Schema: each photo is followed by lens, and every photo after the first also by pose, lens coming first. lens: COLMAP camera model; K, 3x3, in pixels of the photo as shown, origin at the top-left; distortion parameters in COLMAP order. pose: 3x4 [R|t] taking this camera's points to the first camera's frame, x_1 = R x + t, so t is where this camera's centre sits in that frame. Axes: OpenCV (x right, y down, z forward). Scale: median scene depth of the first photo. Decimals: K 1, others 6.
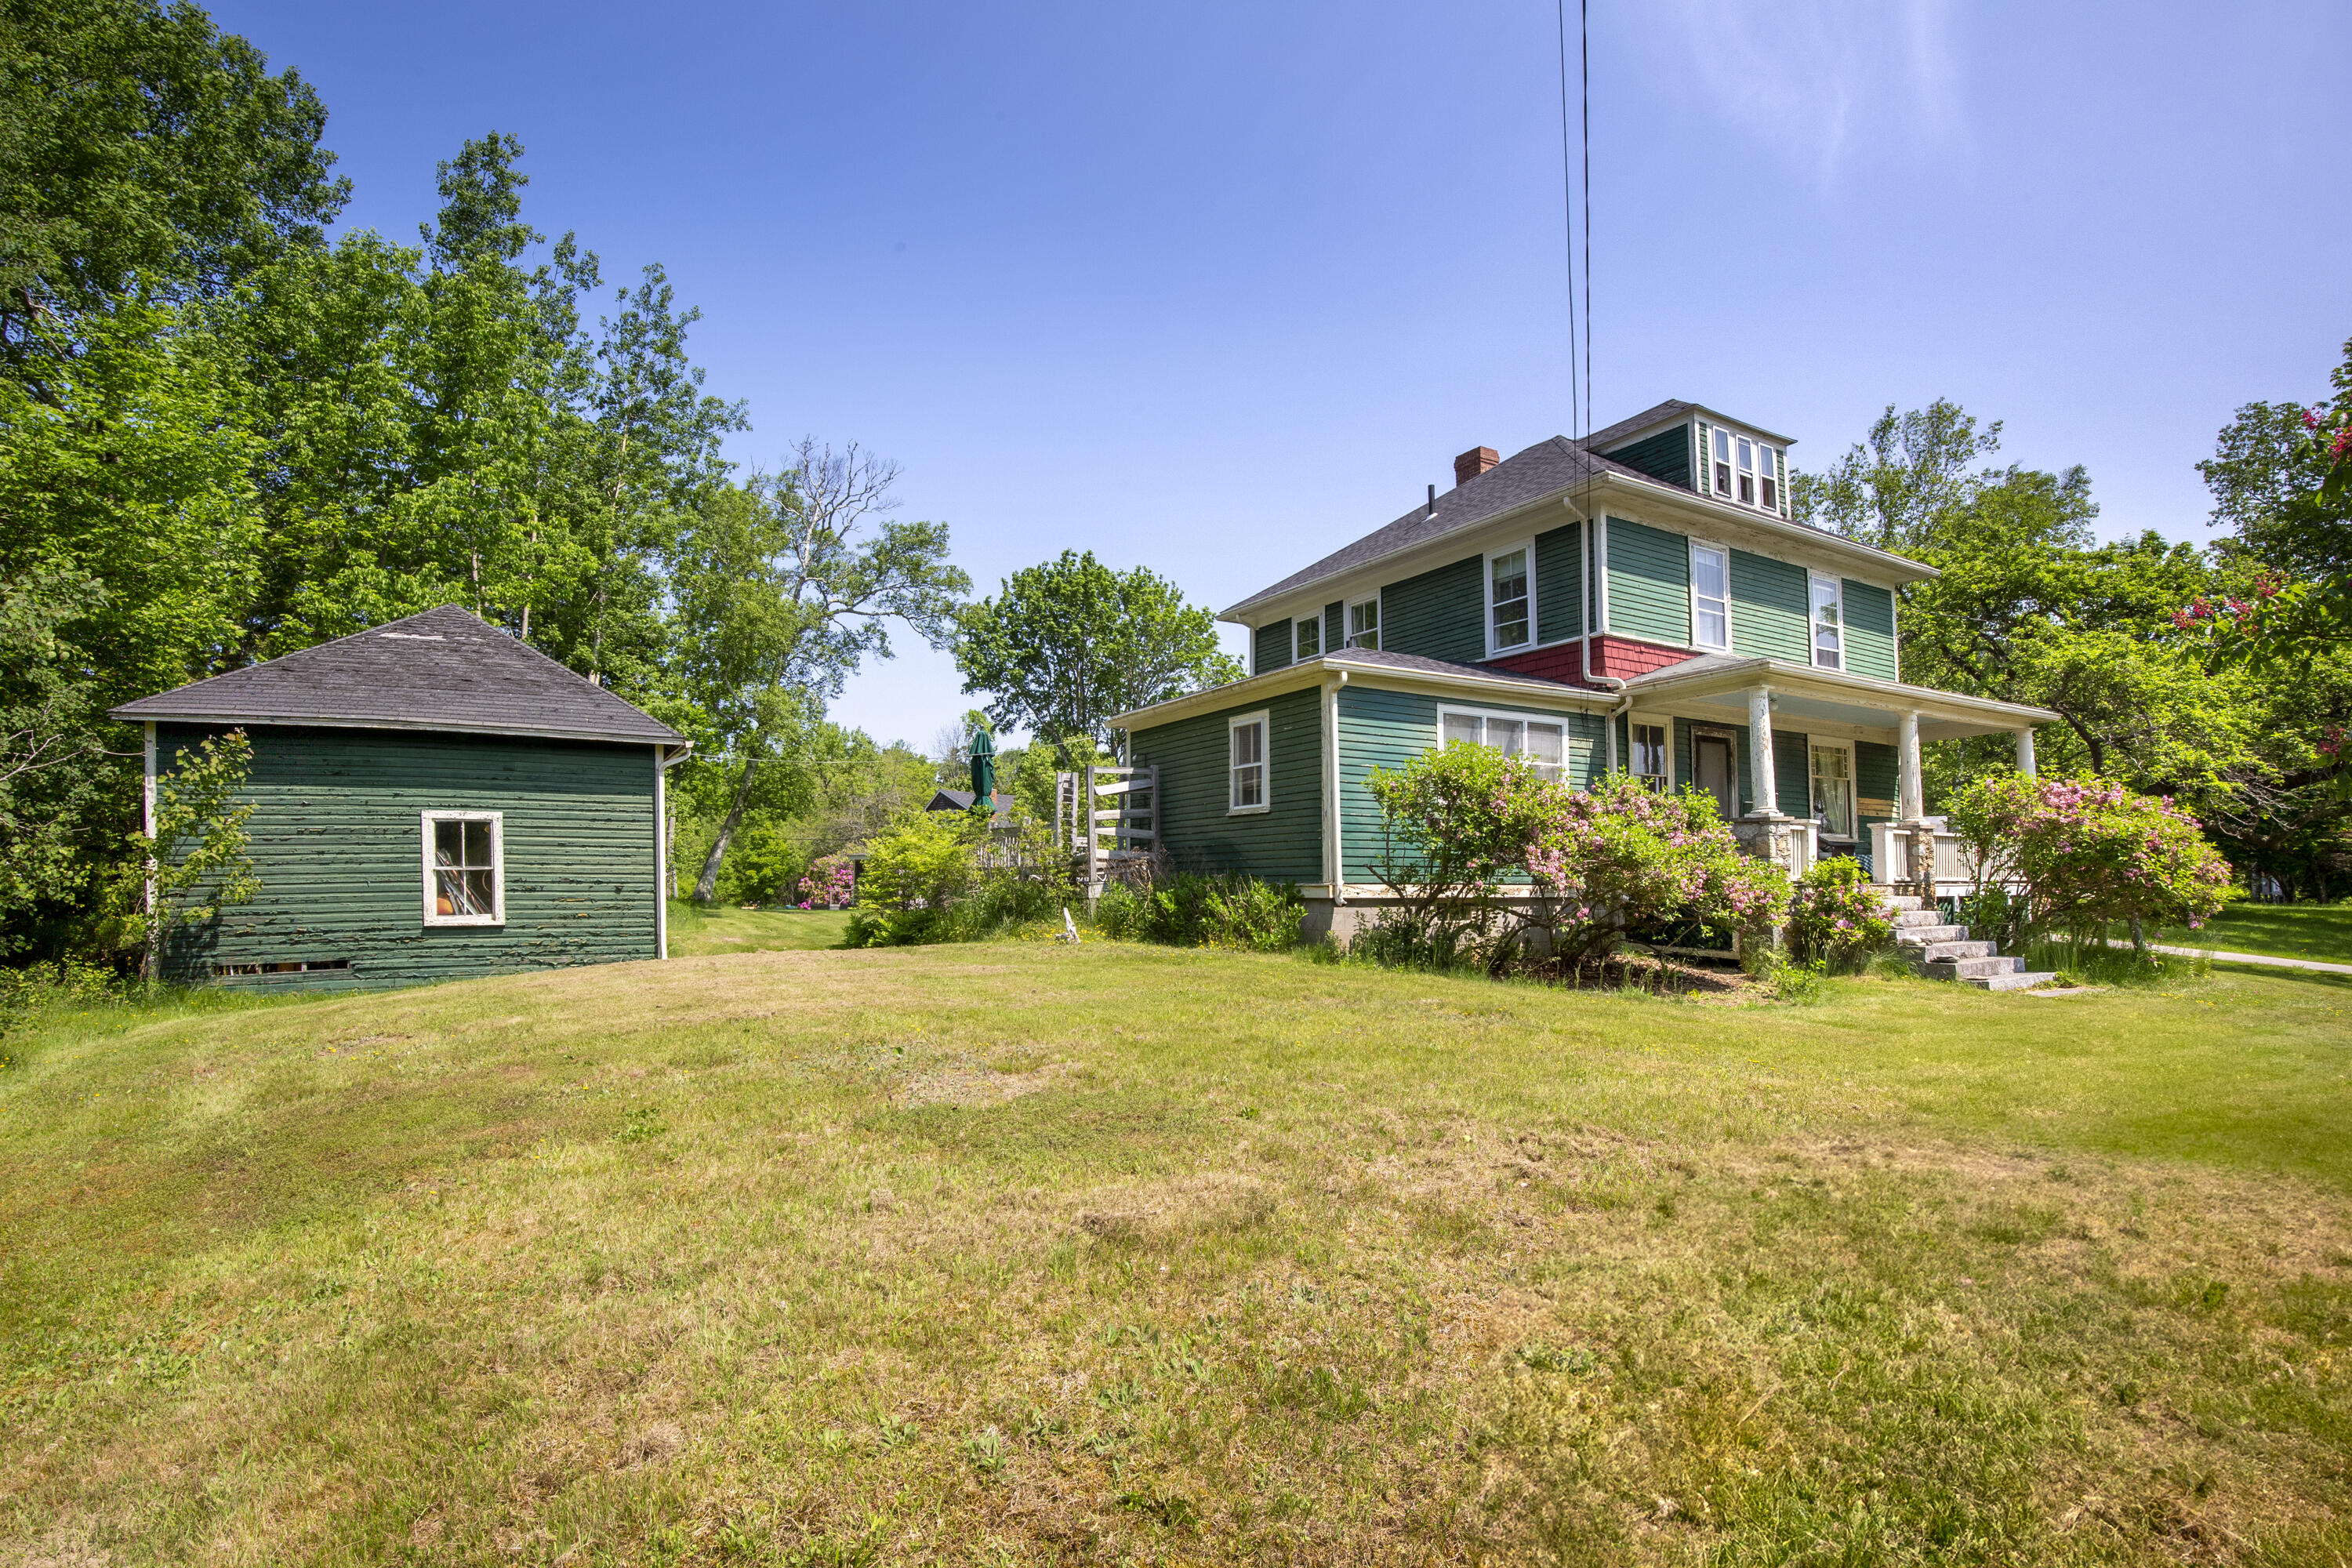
lens RADIAL K [[1080.0, 0, 1176.0], [0, 1080.0, 784.0], [0, 0, 1]] dist [0.000203, -0.000043]
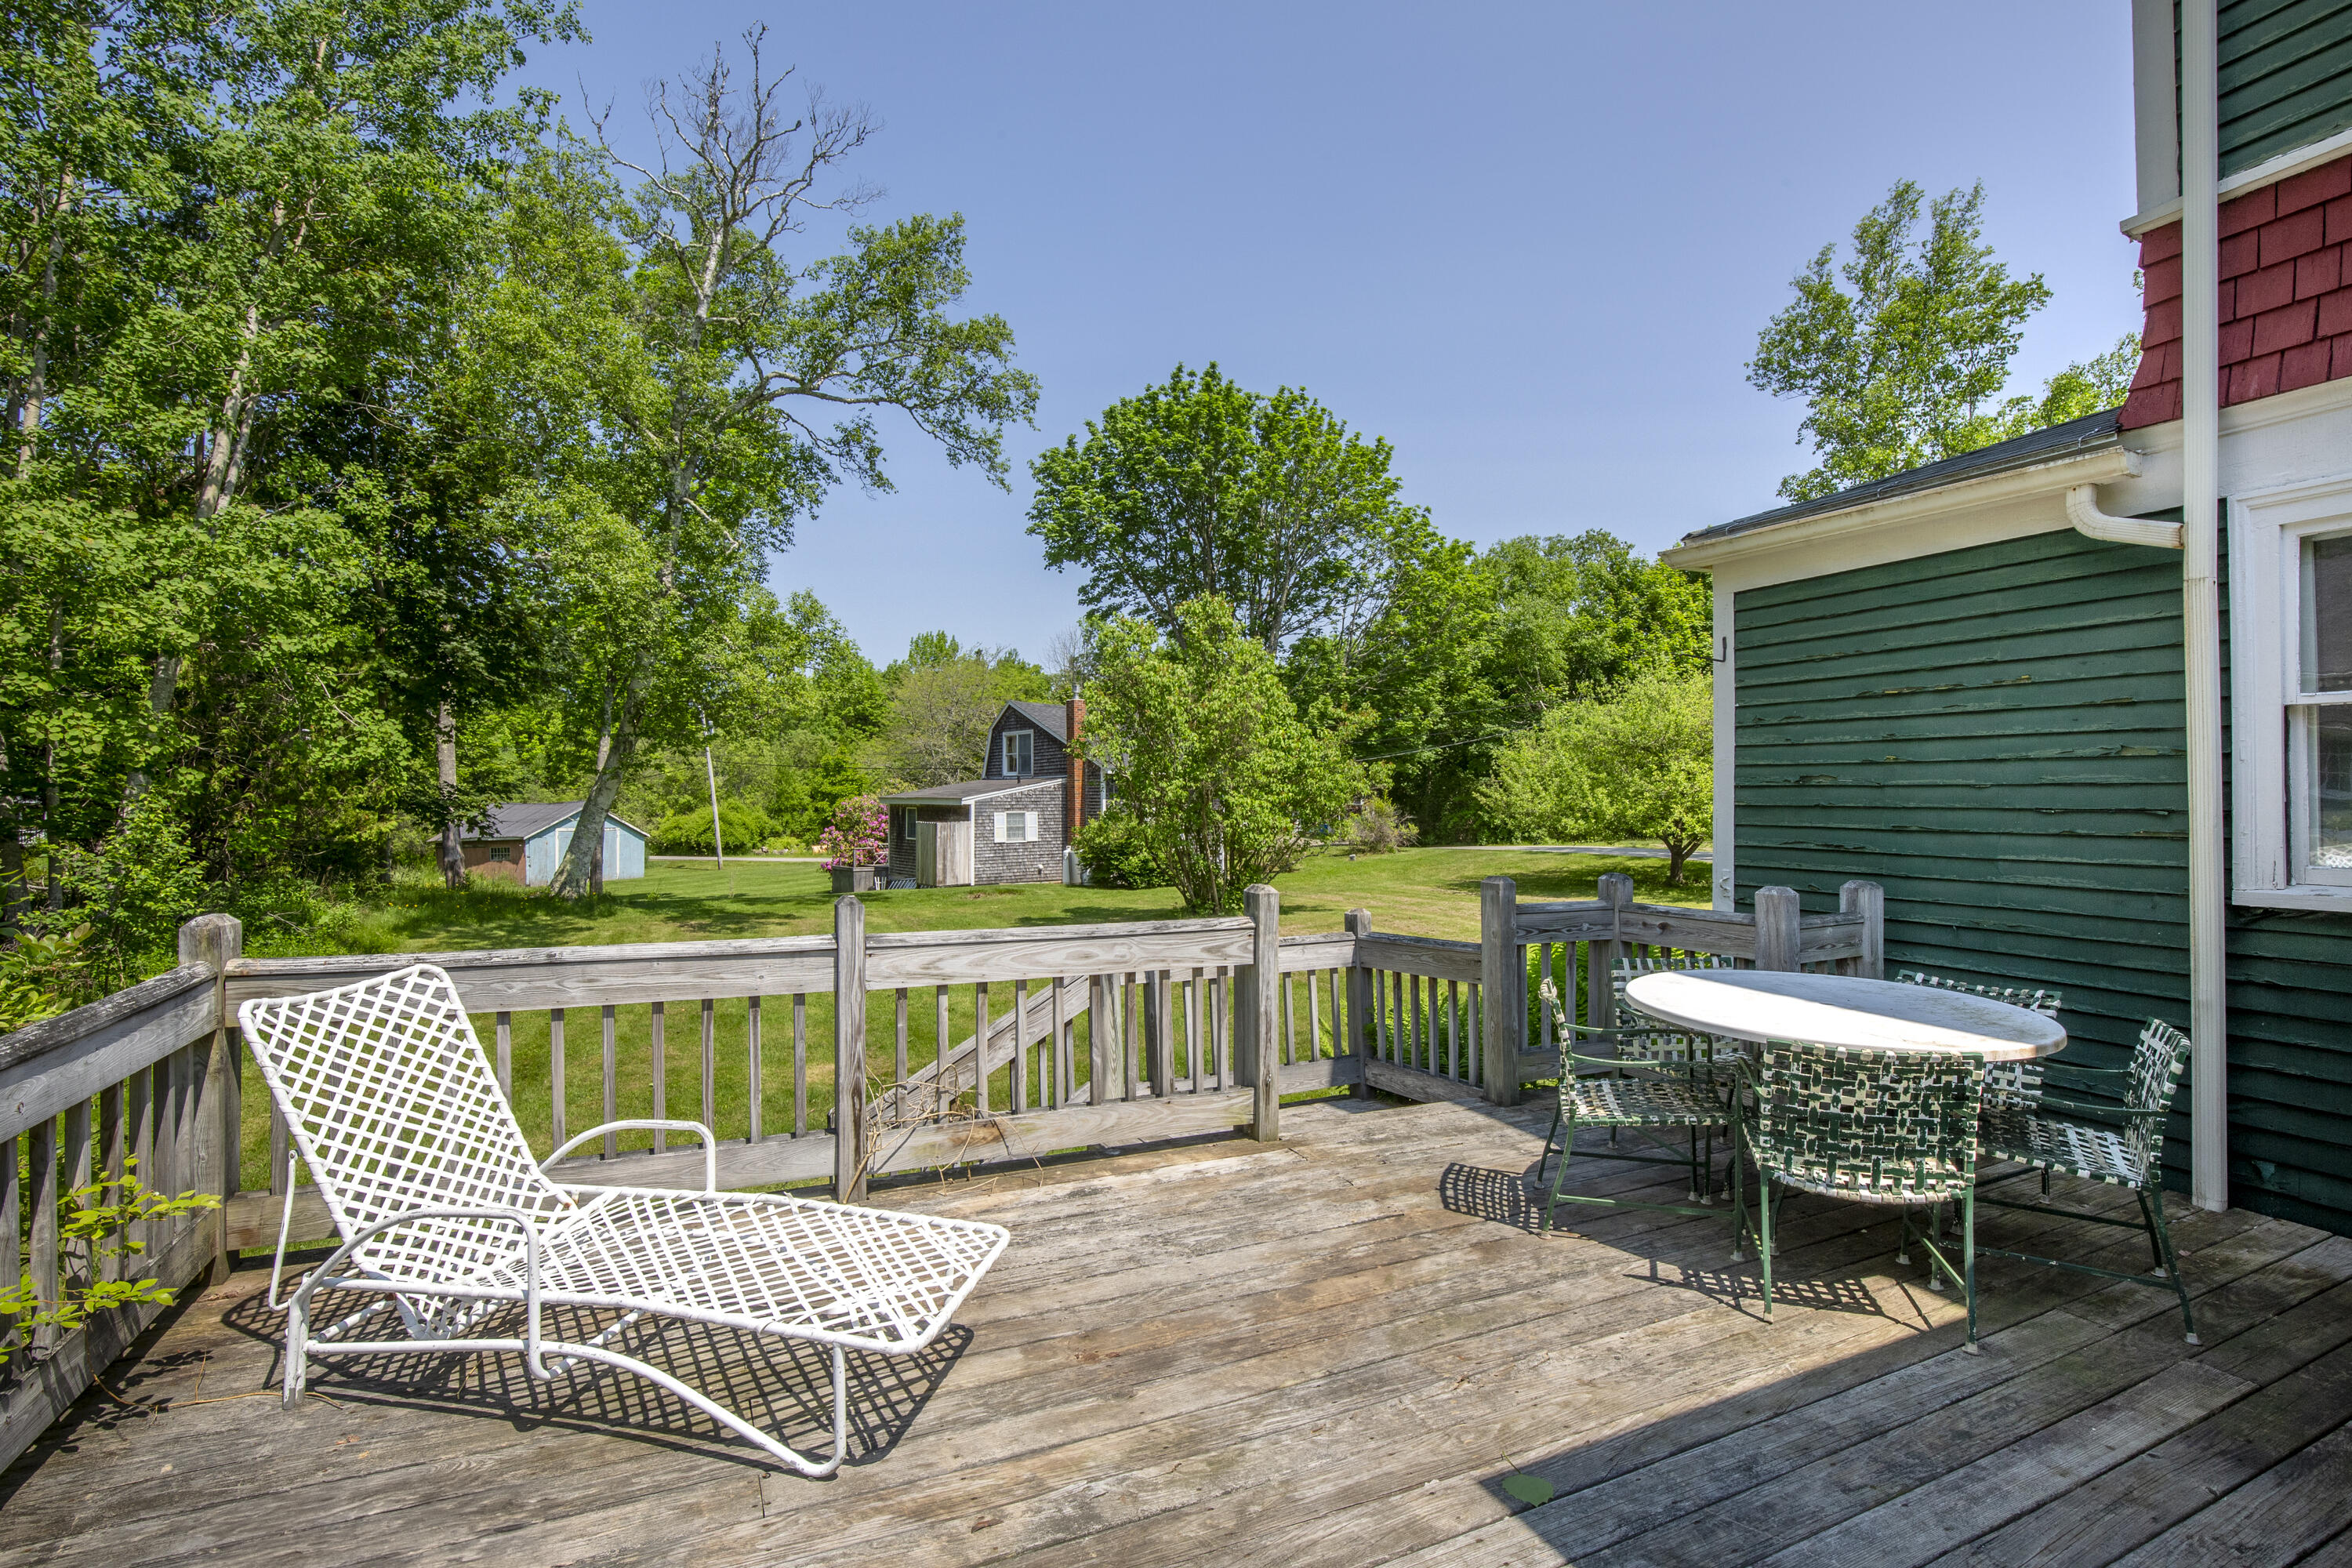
lens RADIAL K [[1080.0, 0, 1176.0], [0, 1080.0, 784.0], [0, 0, 1]] dist [0.000203, -0.000043]
pose [[0.992770, -0.008406, -0.119741, -0.027063], [0.018289, 0.996491, 0.081679, 0.003233], [0.118634, -0.083278, 0.989440, 0.309387]]
